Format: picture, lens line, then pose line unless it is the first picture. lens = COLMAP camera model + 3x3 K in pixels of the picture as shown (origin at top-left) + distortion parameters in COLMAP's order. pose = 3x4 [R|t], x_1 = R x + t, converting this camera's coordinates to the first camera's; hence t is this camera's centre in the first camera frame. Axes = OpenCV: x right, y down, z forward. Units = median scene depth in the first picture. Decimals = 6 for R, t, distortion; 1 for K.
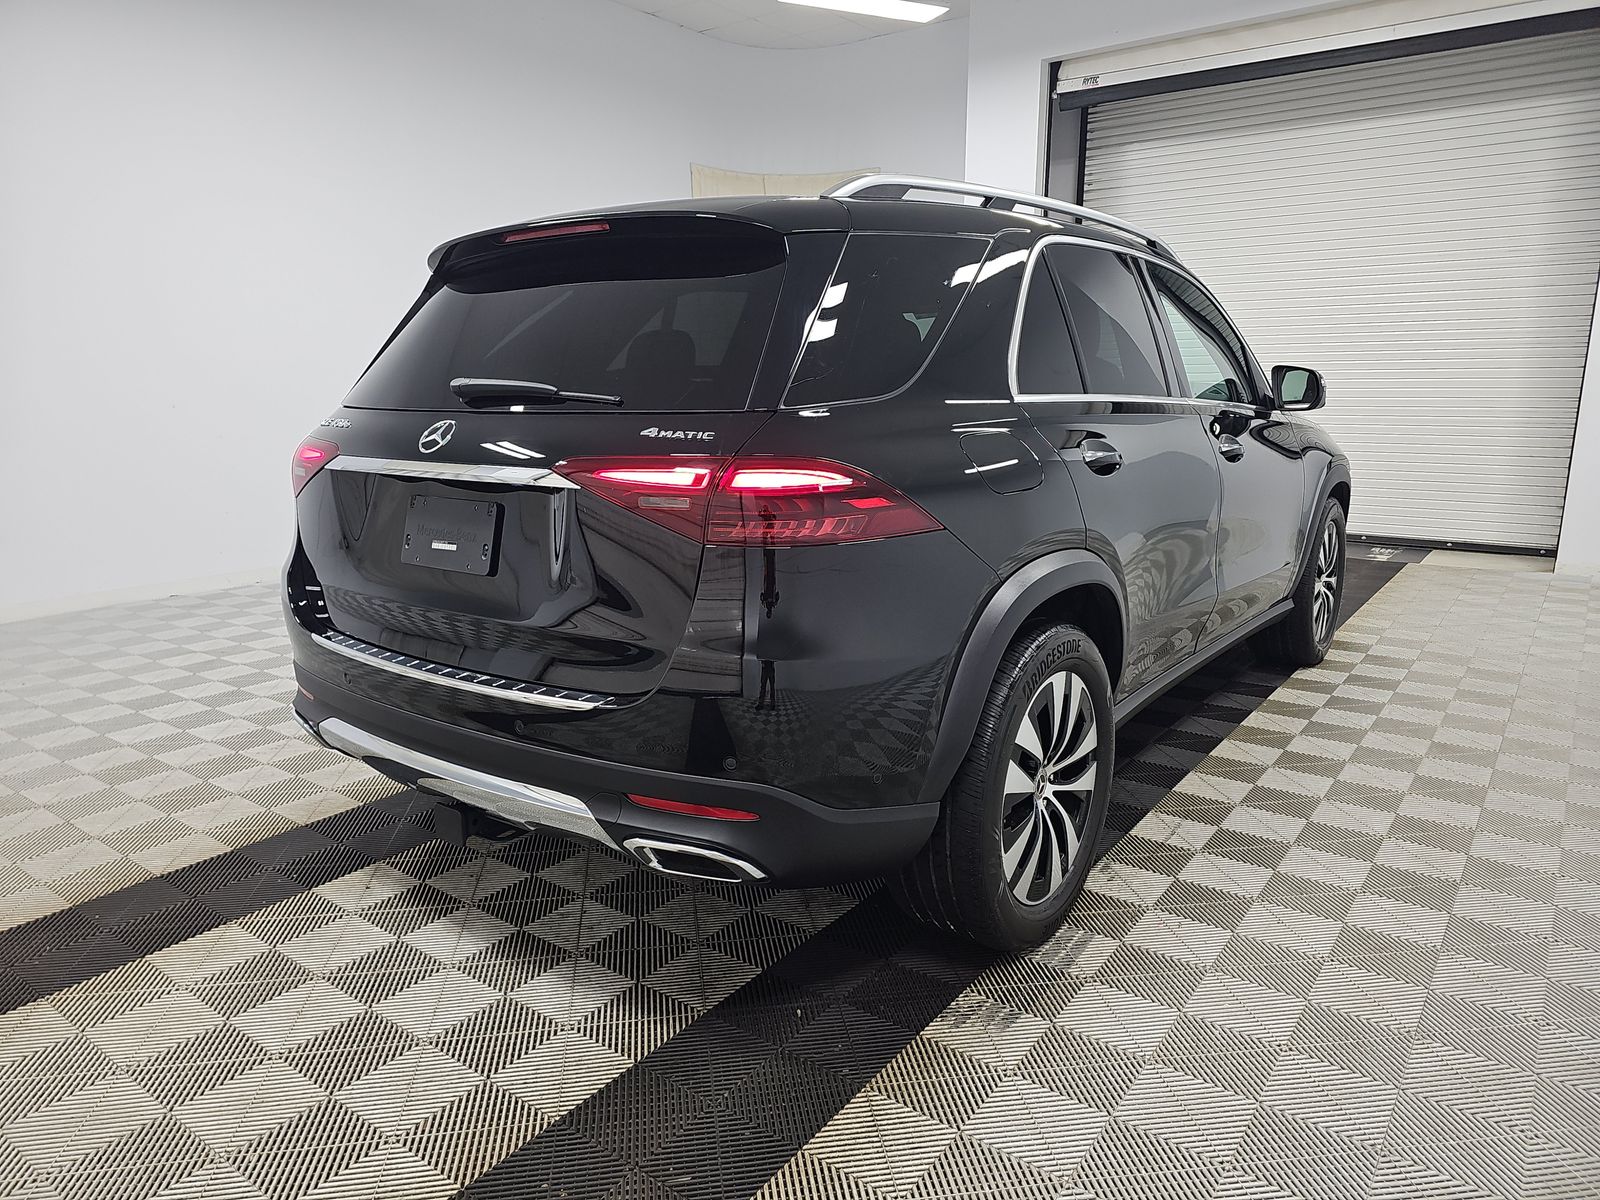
lens RADIAL K [[1127.4, 0, 800.0], [0, 1127.4, 600.0], [0, 0, 1]] dist [-0.050879, -0.001042]
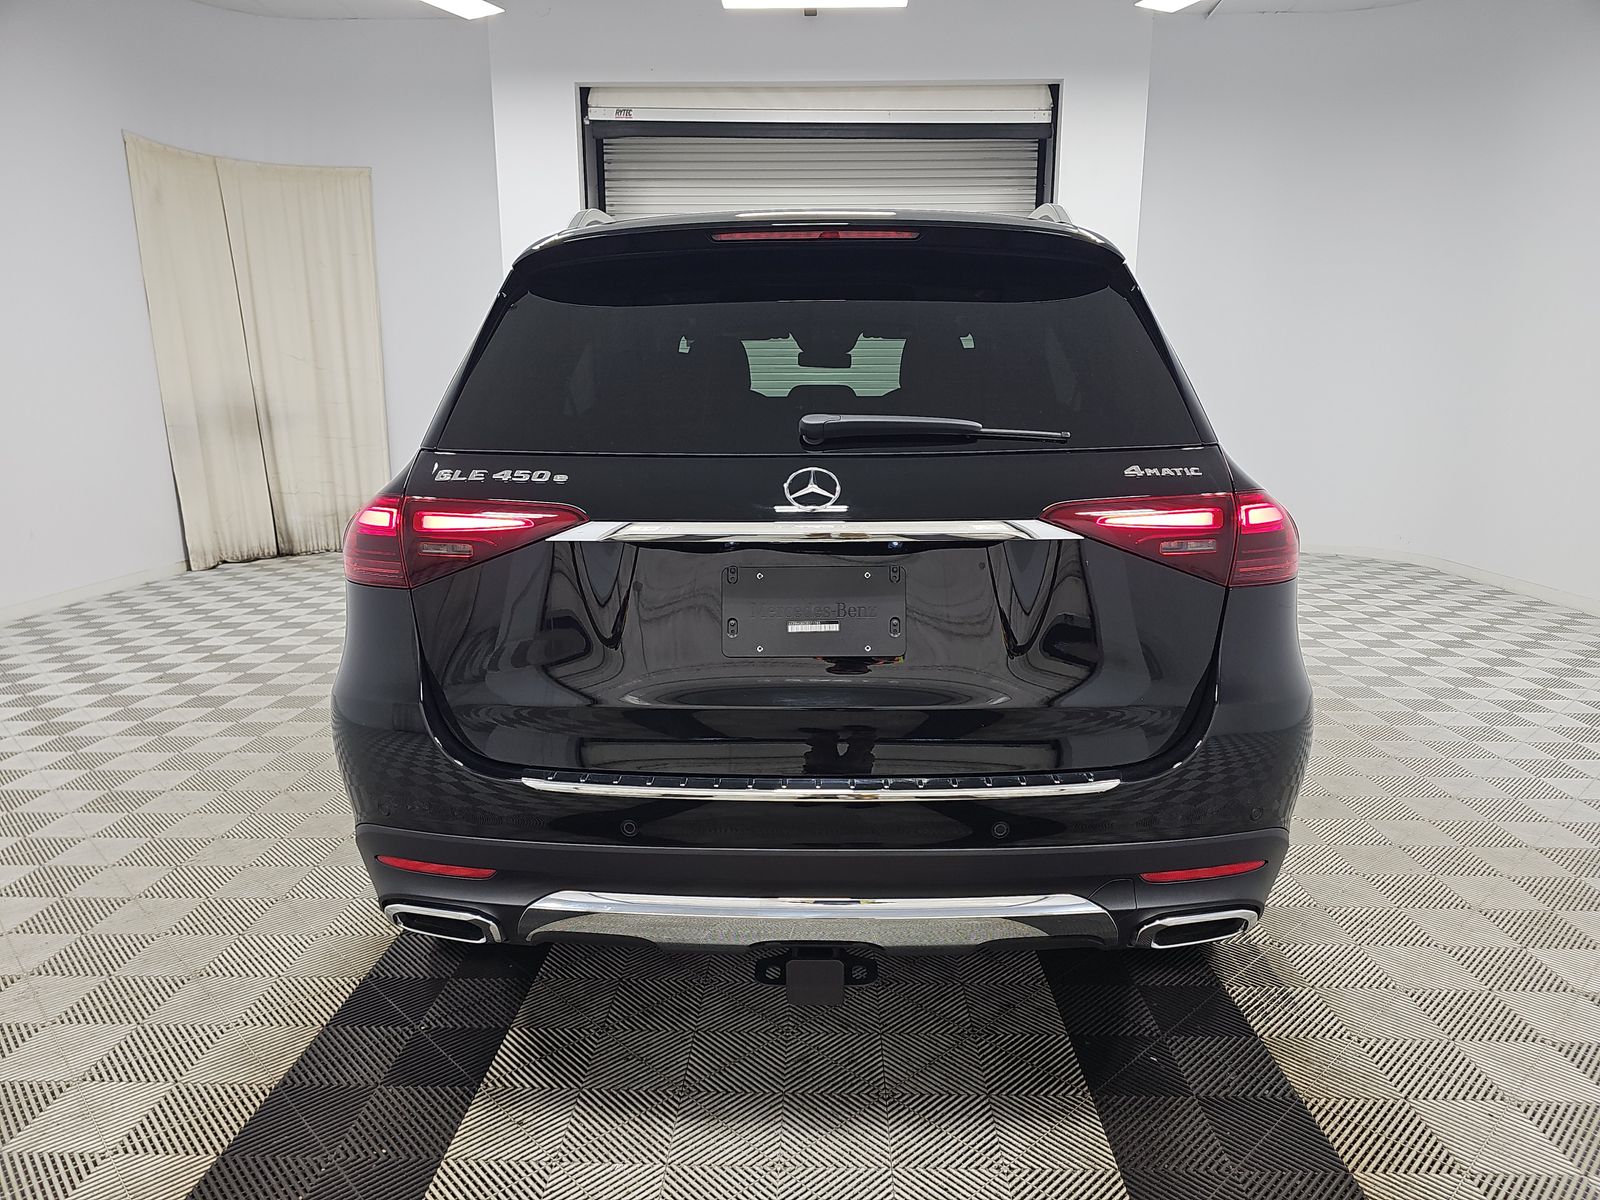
lens RADIAL K [[1068.3, 0, 800.0], [0, 1068.3, 600.0], [0, 0, 1]] dist [0.036660, -0.002701]
pose [[0.822777, -0.114507, 0.556710, -0.220975], [0.122264, 0.992222, 0.023387, -0.025744], [-0.555058, 0.048823, 0.830378, 0.113257]]
